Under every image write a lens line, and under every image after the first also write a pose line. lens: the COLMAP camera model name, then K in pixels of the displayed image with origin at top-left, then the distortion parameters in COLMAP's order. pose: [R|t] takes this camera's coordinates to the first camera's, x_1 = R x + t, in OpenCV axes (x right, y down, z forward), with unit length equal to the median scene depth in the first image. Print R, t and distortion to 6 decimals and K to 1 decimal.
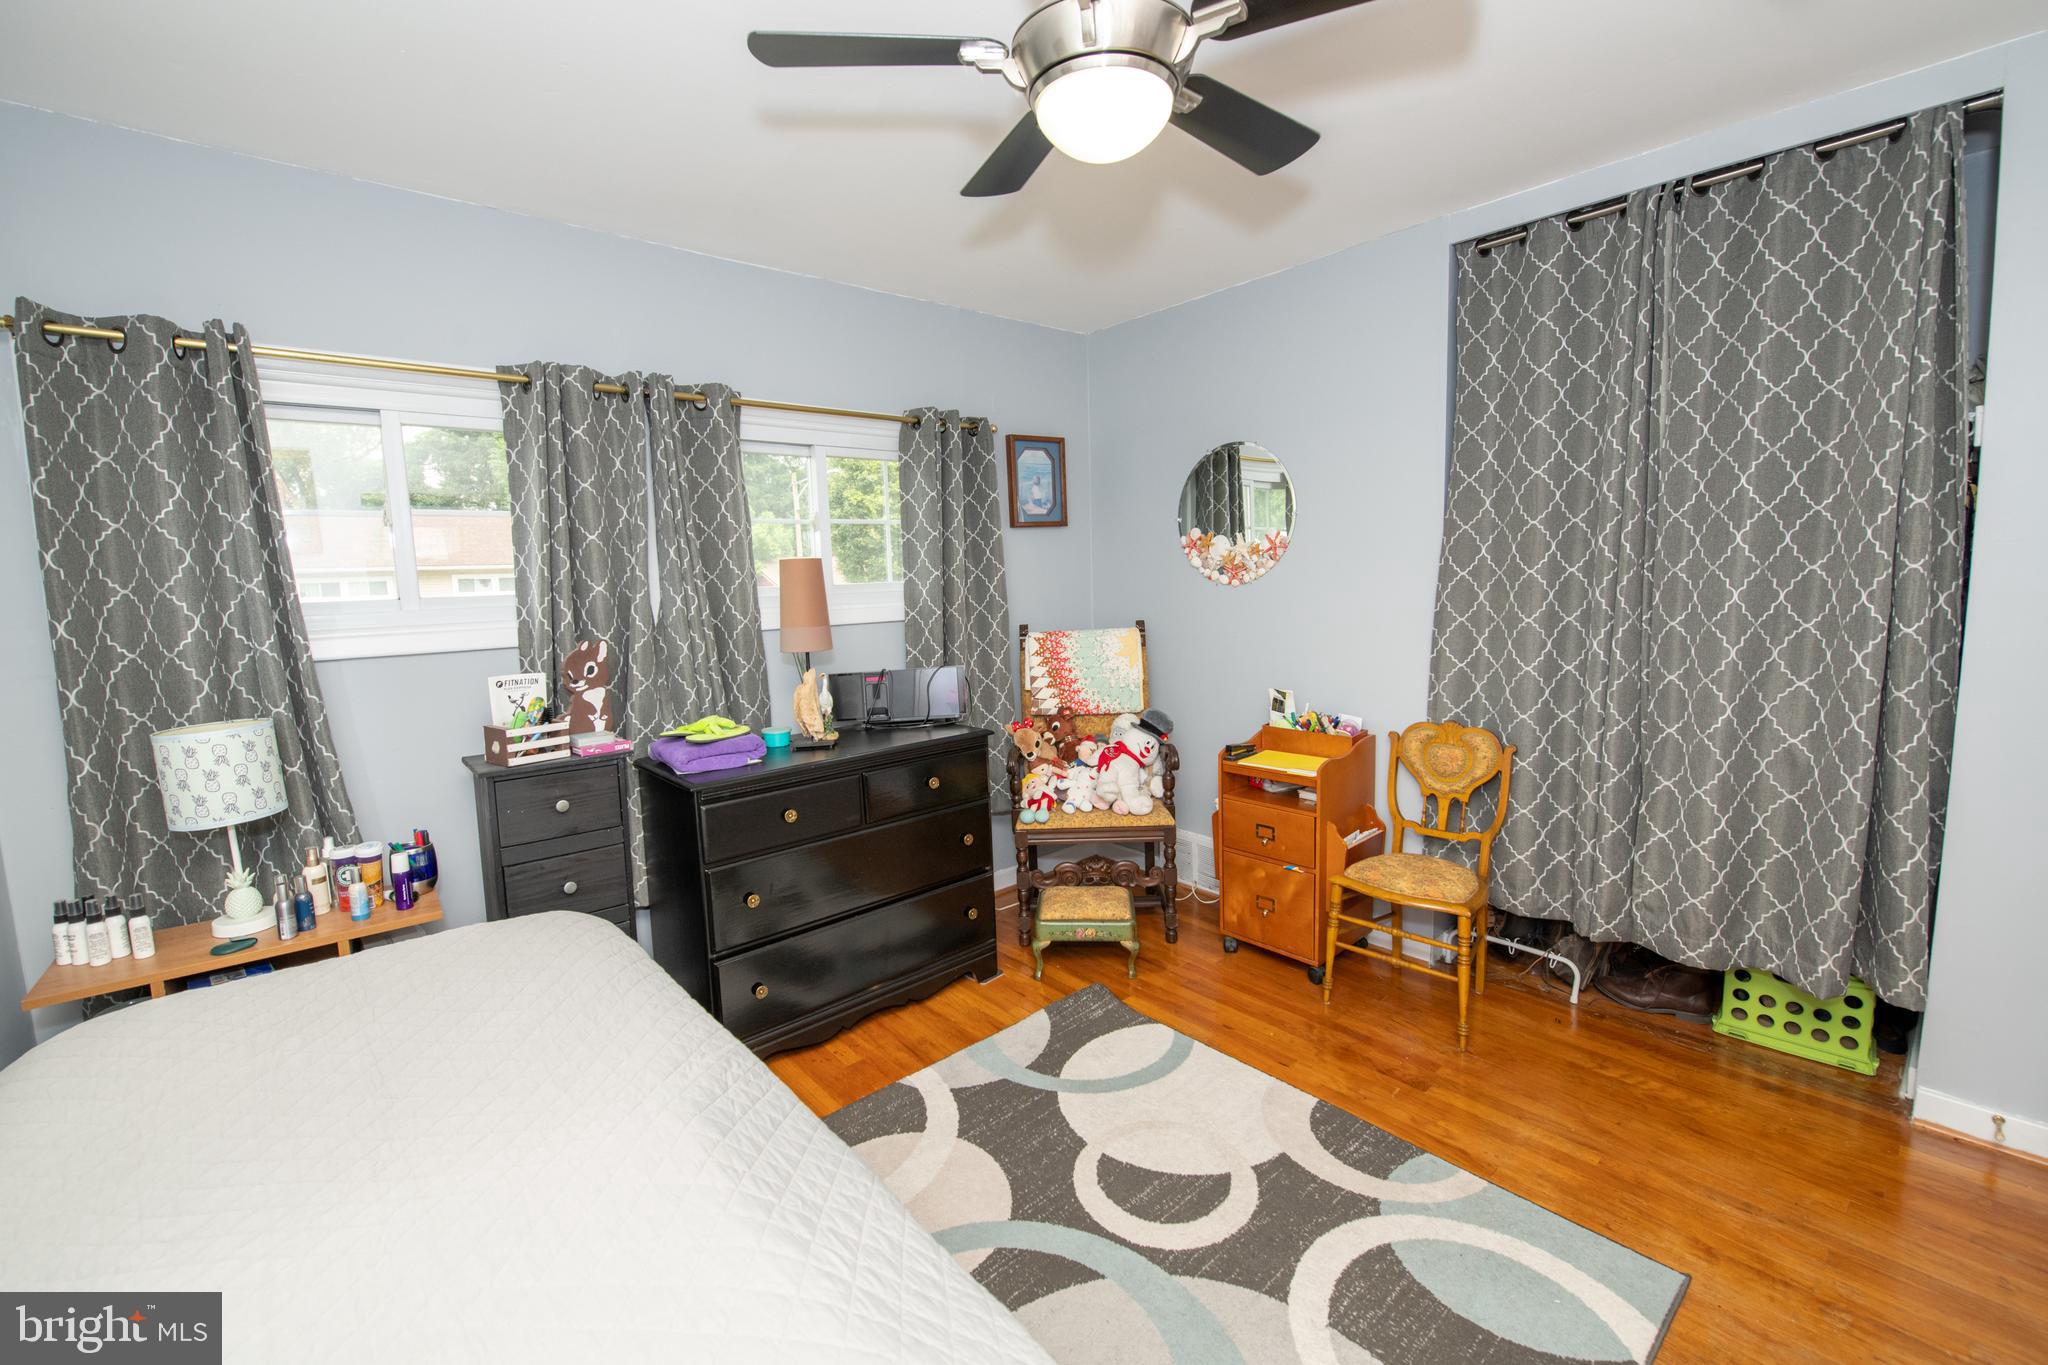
lens RADIAL K [[879.6, 0, 1008.2], [0, 879.6, 666.7], [0, 0, 1]] dist [-0.001215, -0.007354]
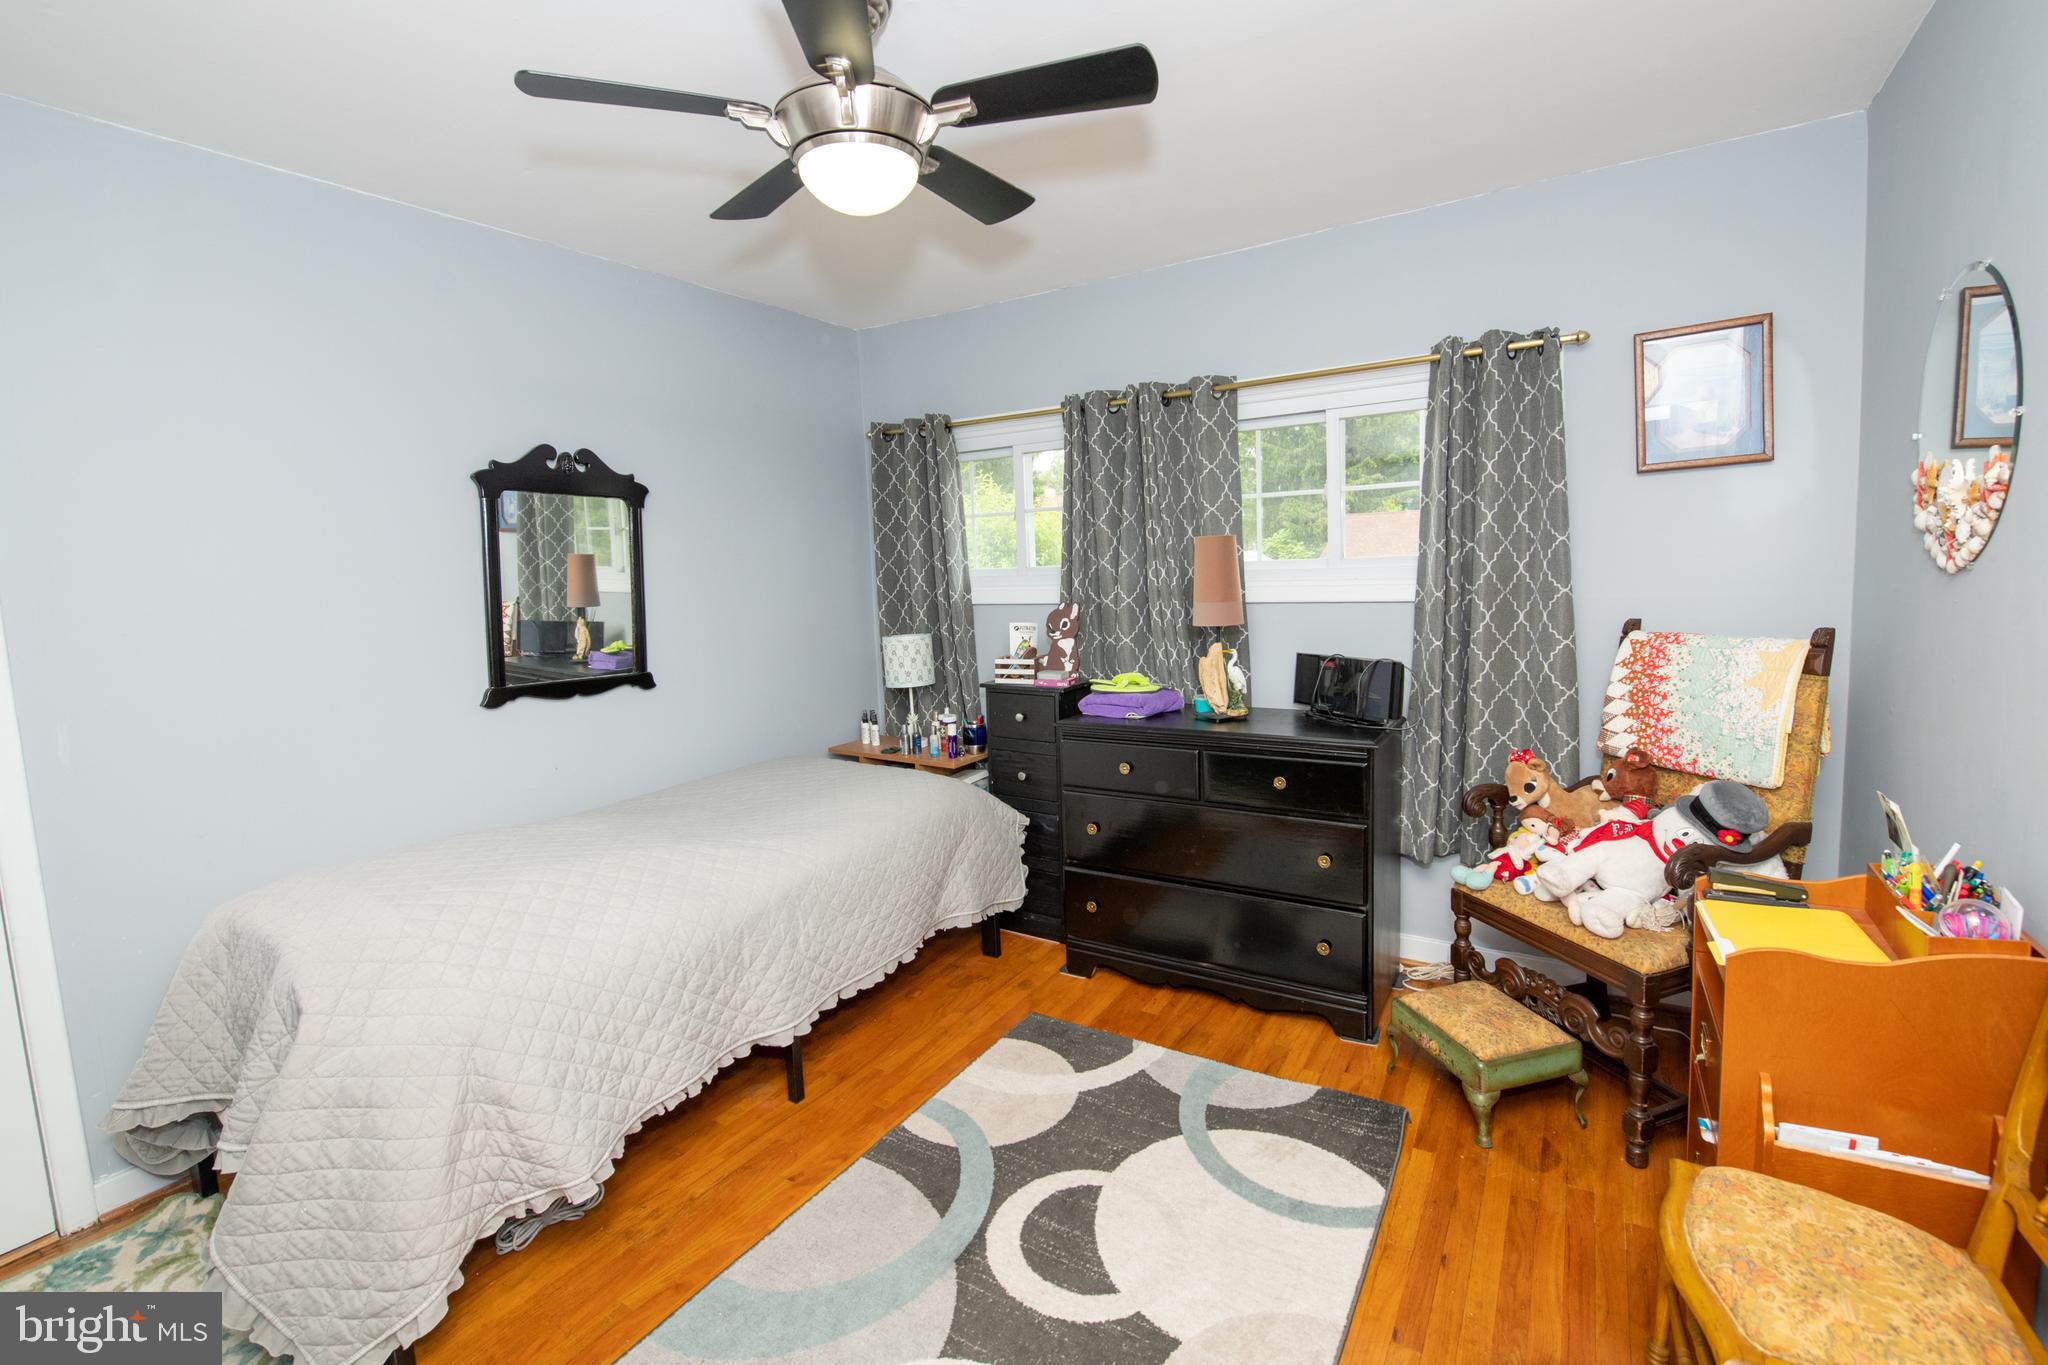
lens RADIAL K [[910.4, 0, 1013.6], [0, 910.4, 641.7], [0, 0, 1]] dist [-0.013706, -0.000558]
pose [[0.270206, 0.099640, -0.957633, 0.836946], [-0.075530, 0.993759, 0.082087, -0.078400], [0.959835, 0.050150, 0.276045, 0.549422]]
